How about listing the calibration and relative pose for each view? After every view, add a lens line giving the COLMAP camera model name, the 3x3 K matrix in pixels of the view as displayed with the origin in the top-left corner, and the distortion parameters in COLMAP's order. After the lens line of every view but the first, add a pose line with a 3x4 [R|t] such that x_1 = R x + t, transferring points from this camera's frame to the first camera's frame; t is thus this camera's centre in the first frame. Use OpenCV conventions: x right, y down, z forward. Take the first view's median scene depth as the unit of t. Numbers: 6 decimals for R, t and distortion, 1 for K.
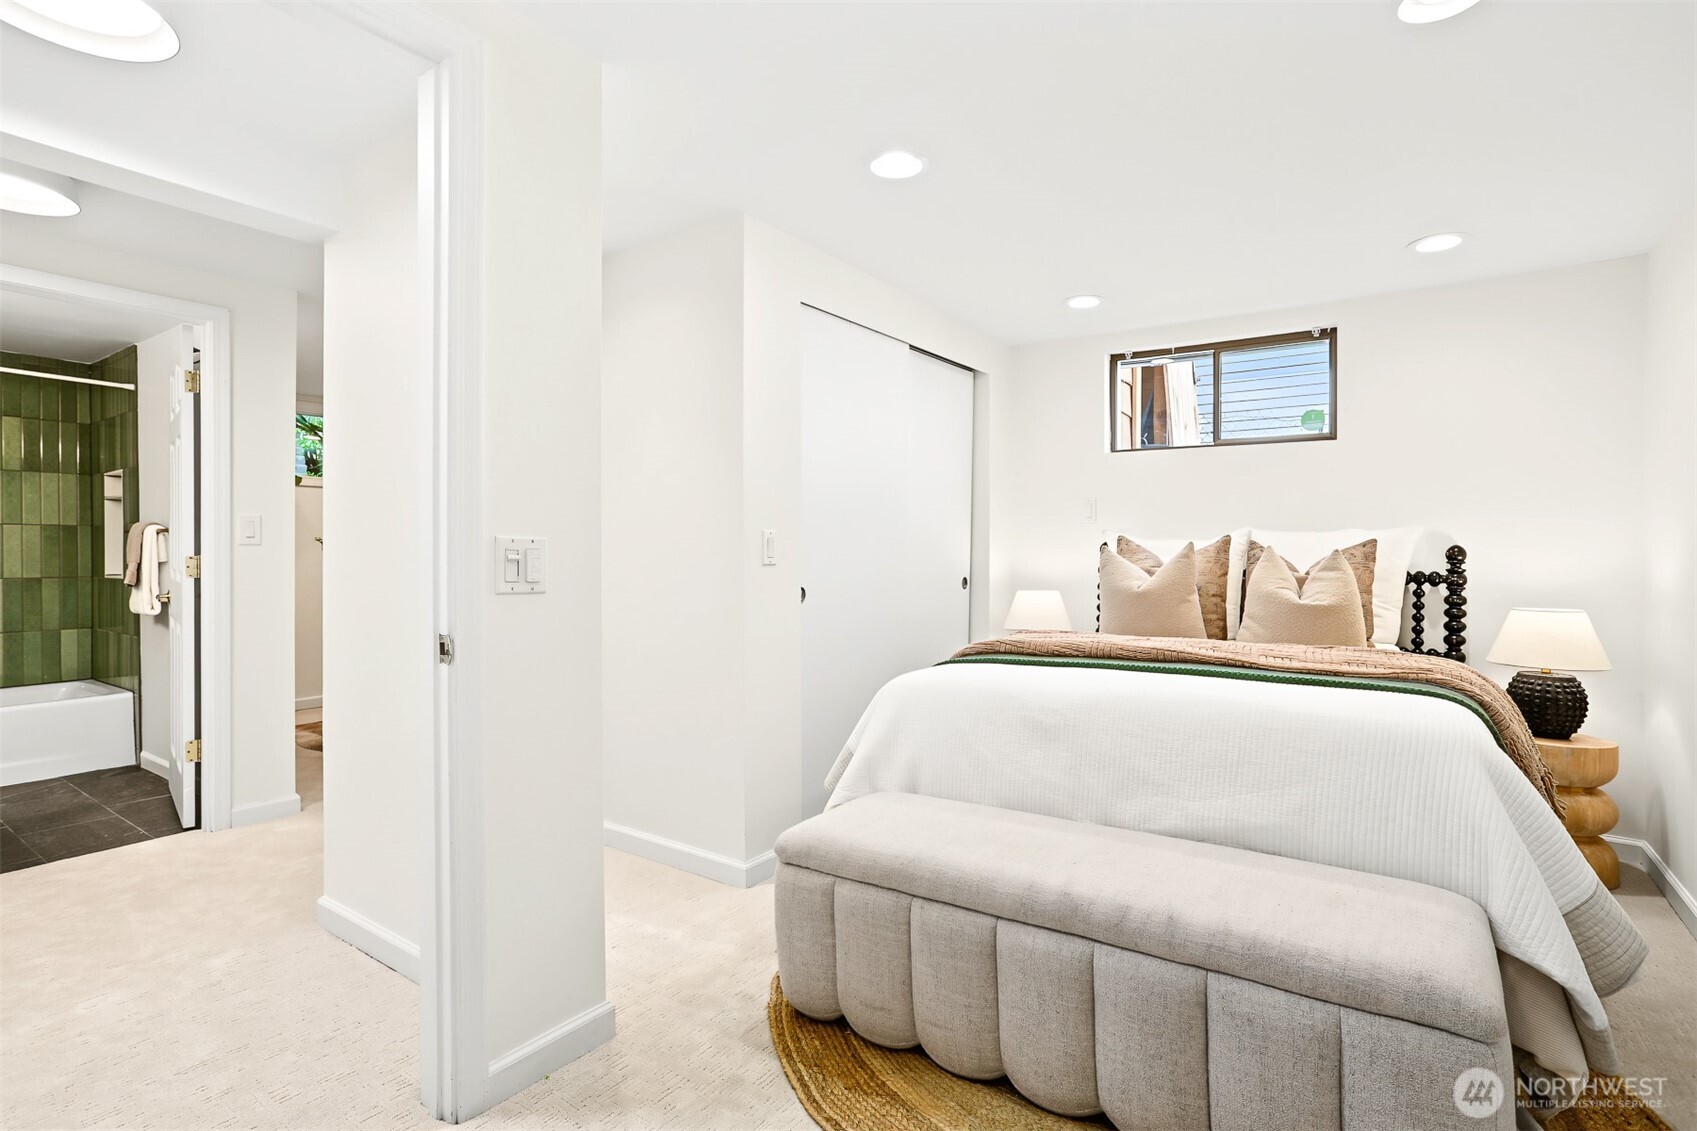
lens RADIAL K [[804.3, 0, 848.5], [0, 804.3, 565.5], [0, 0, 1]] dist [-0.034532, 0.022631]
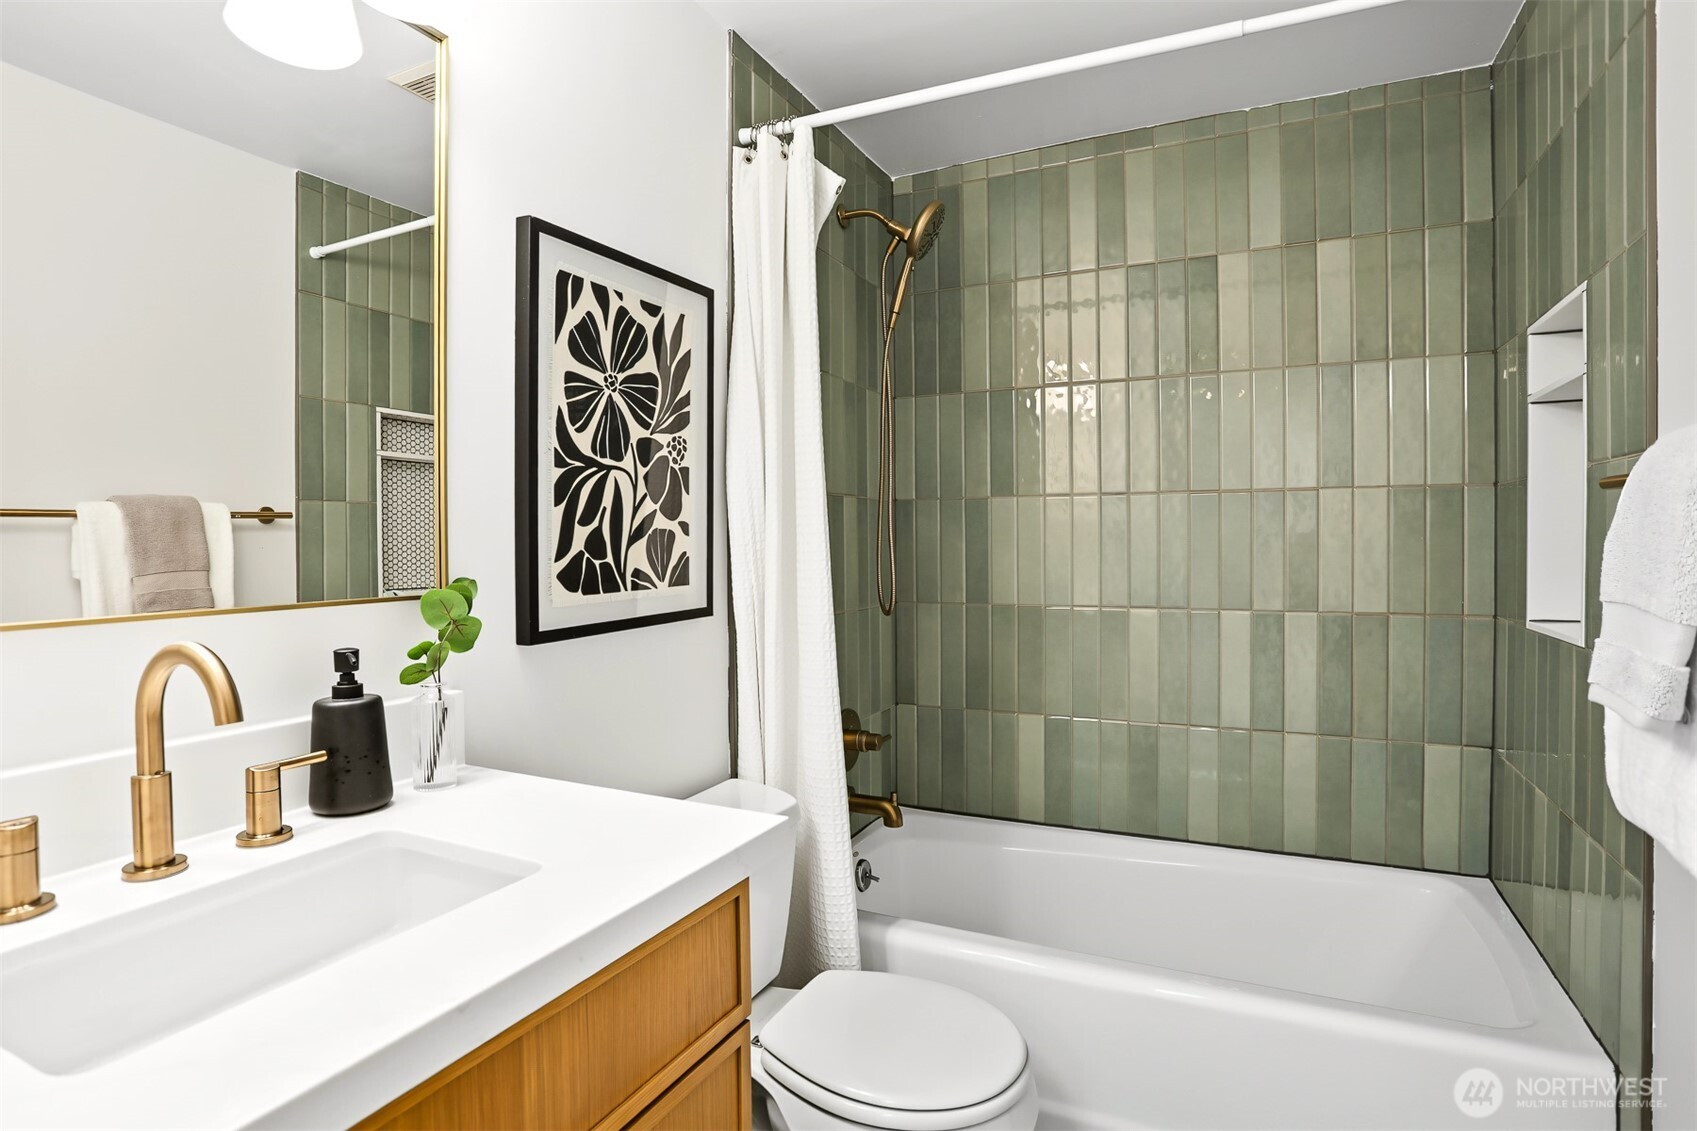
lens RADIAL K [[844.3, 0, 849.1], [0, 844.3, 550.5], [0, 0, 1]] dist [-0.066586, 0.026475]
pose [[0.141950, 0.008623, -0.989836, -0.625799], [-0.008830, 0.999933, 0.007445, -0.018880], [0.989834, 0.007684, 0.142017, 0.655777]]
